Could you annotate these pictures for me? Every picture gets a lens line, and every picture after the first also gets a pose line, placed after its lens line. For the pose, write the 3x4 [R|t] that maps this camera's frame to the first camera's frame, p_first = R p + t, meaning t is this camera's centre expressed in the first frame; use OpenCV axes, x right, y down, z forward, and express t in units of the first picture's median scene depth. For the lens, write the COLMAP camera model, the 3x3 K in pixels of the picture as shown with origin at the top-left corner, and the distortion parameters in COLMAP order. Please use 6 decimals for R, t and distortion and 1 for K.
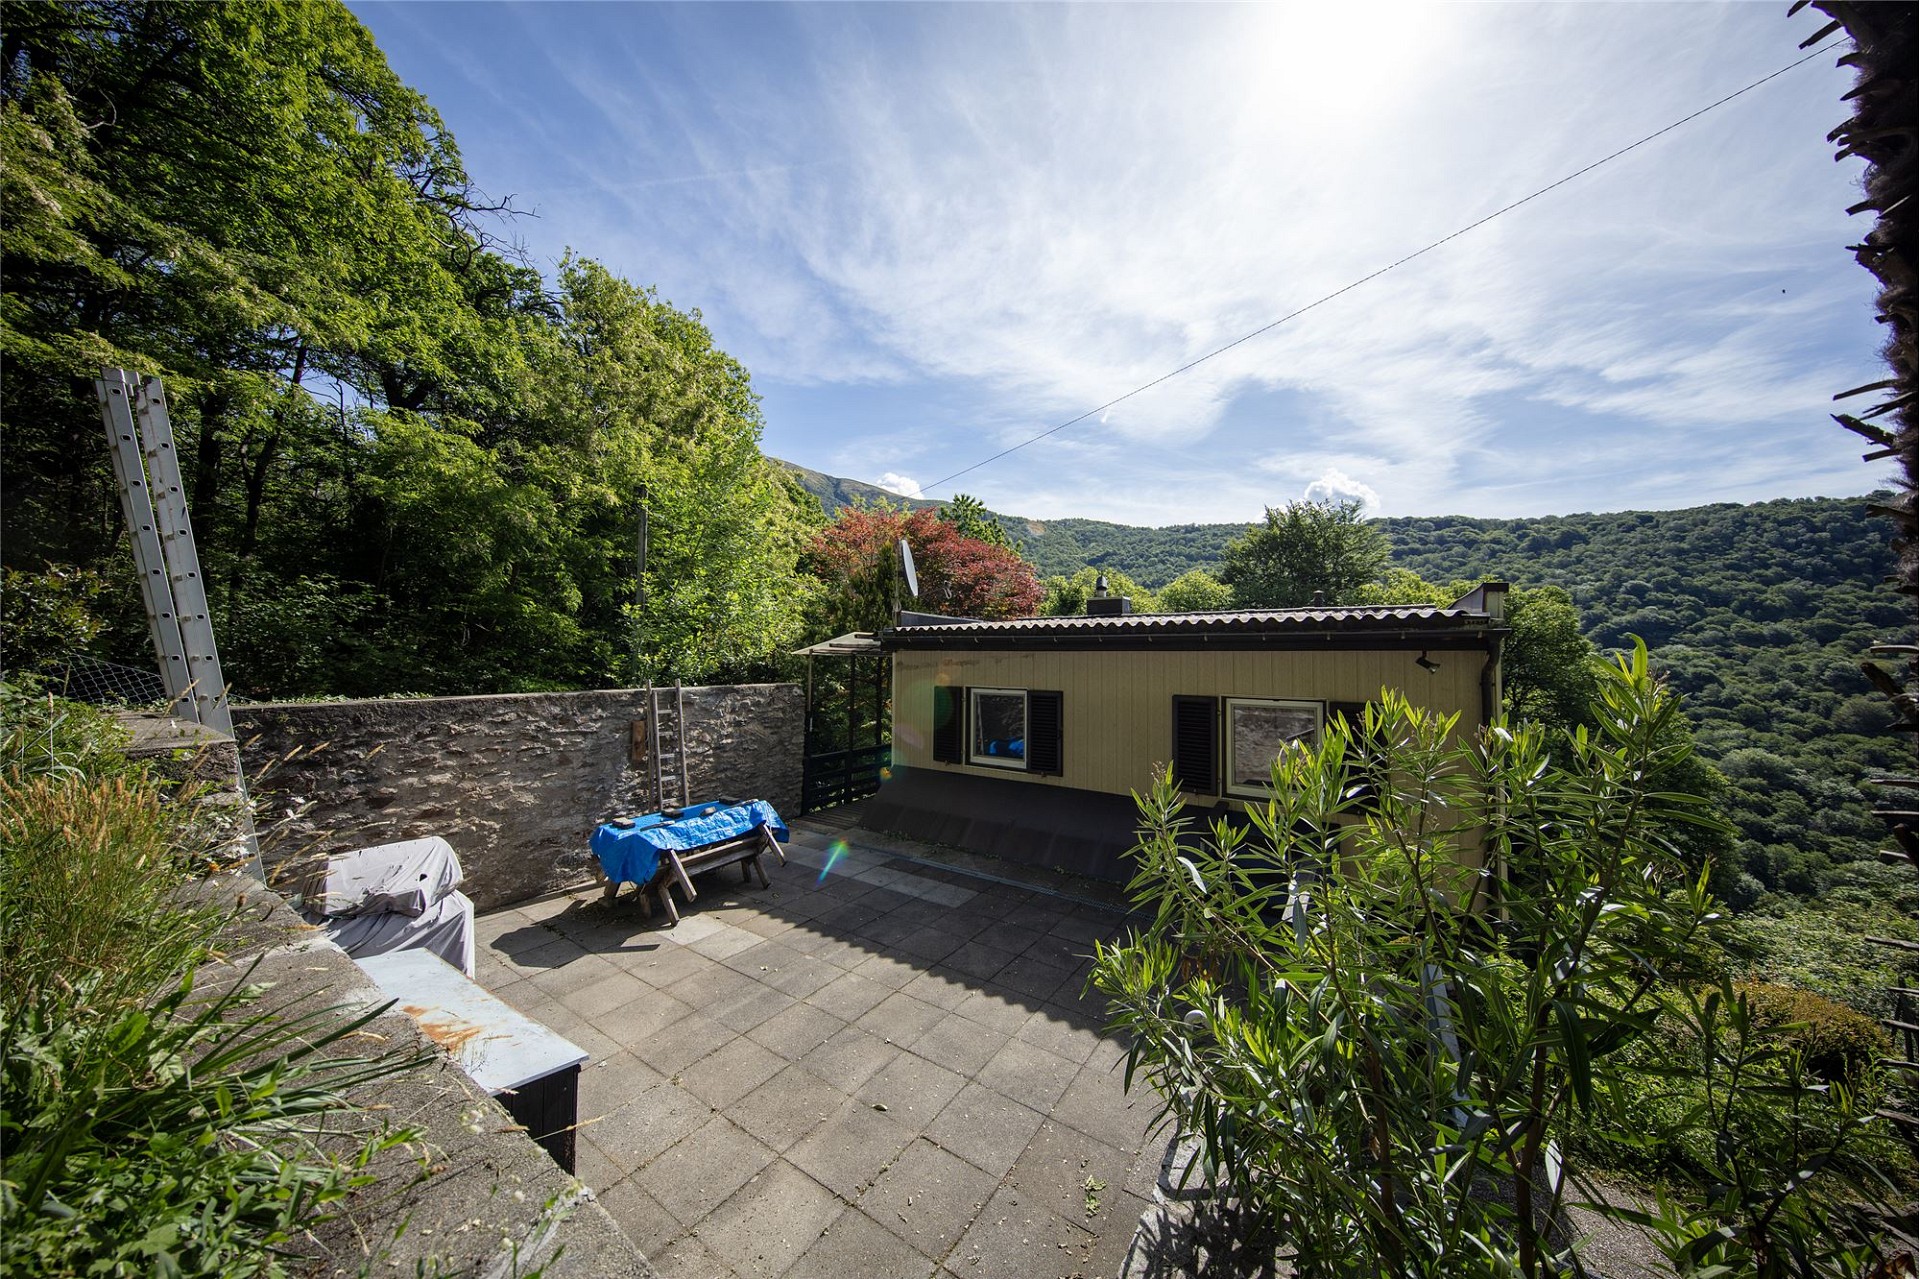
lens RADIAL K [[596.1, 0, 969.8], [0, 596.1, 652.0], [0, 0, 1]] dist [-0.000440, -0.002455]
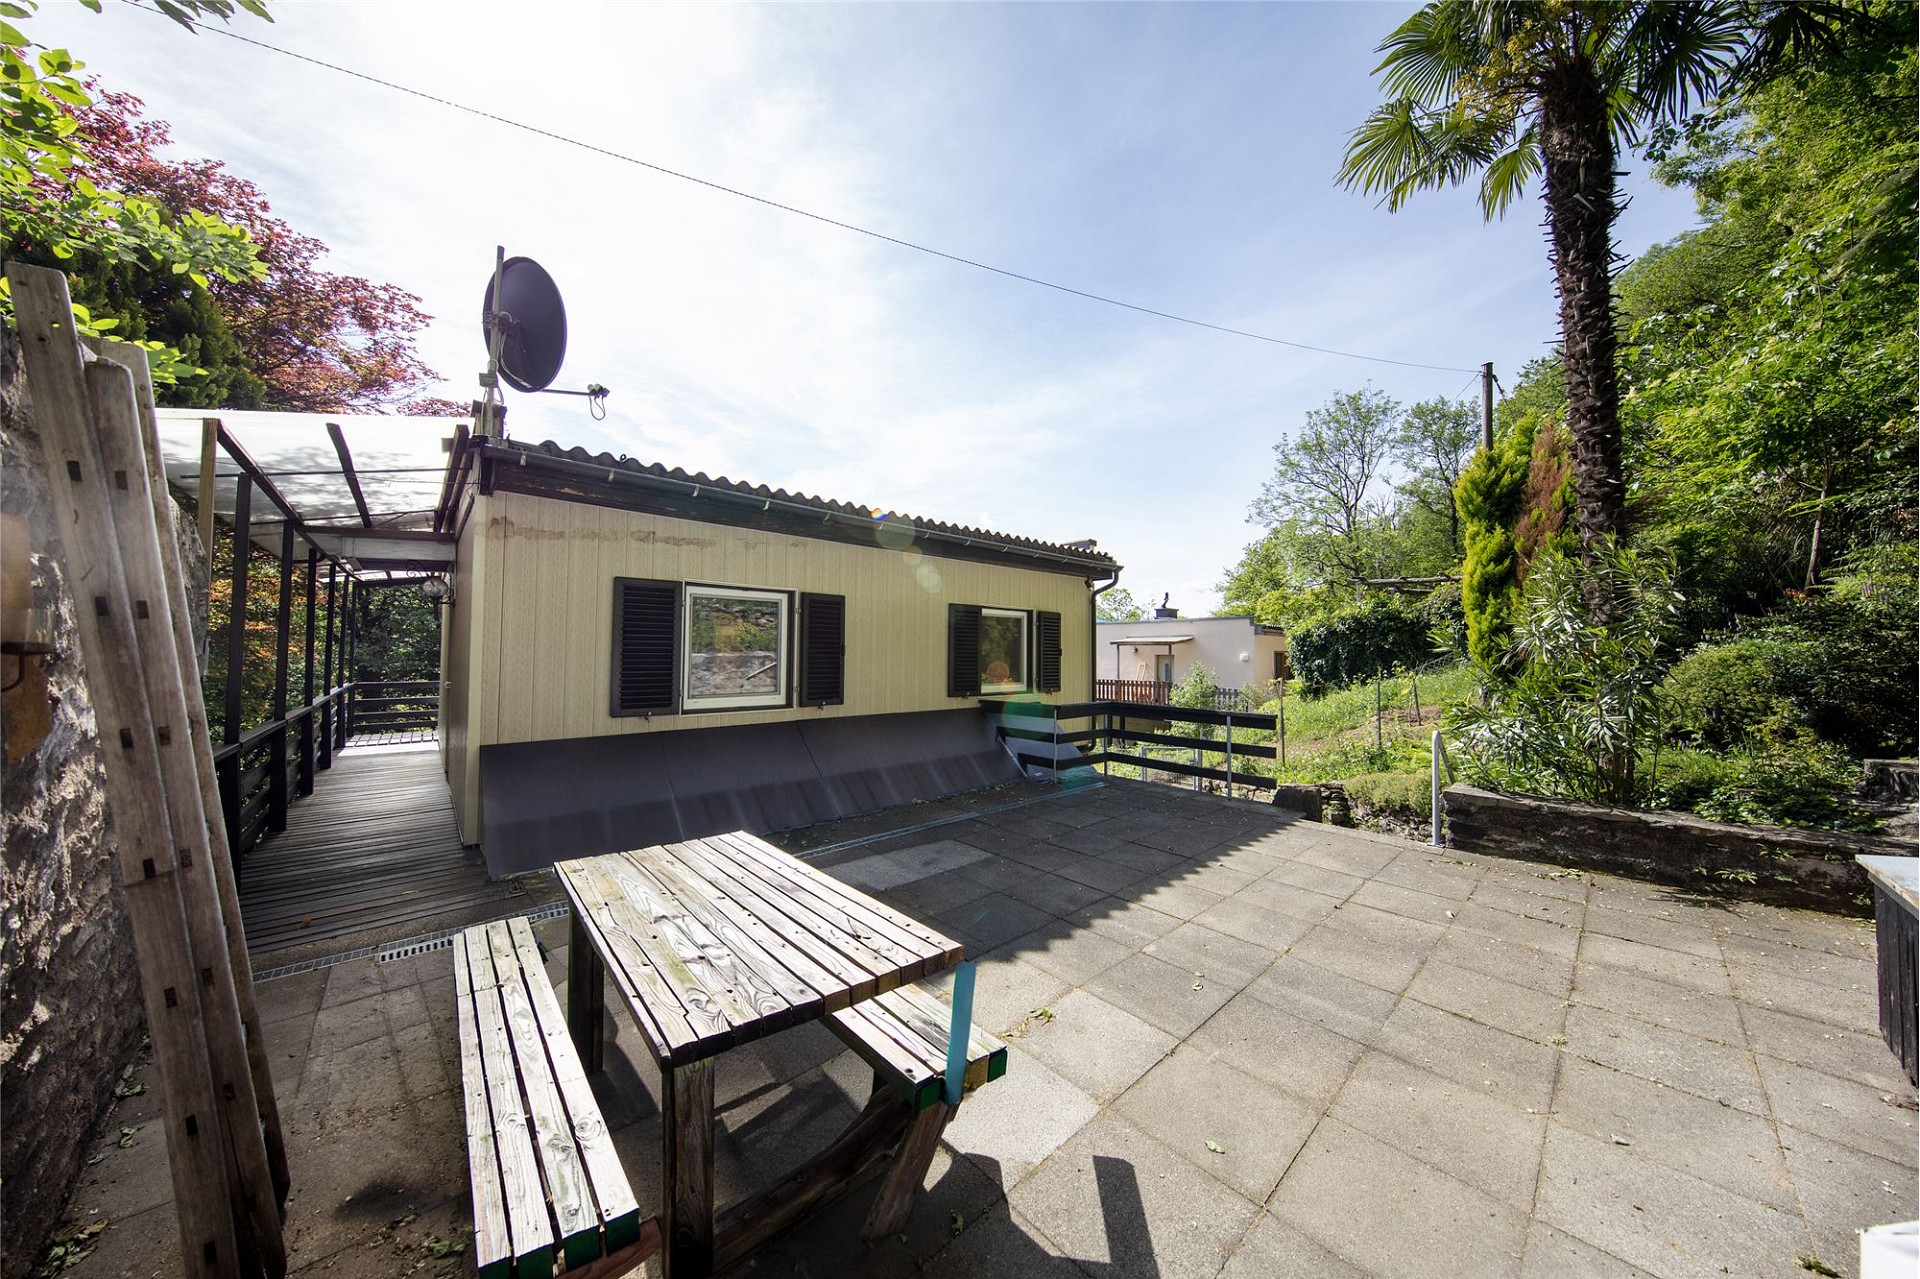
lens RADIAL K [[596.1, 0, 969.8], [0, 596.1, 652.0], [0, 0, 1]] dist [-0.000440, -0.002455]
pose [[0.250894, -0.004935, 0.968002, -0.365553], [-0.017817, 0.999794, 0.009716, 0.084050], [-0.967851, -0.019685, 0.250754, 0.416387]]
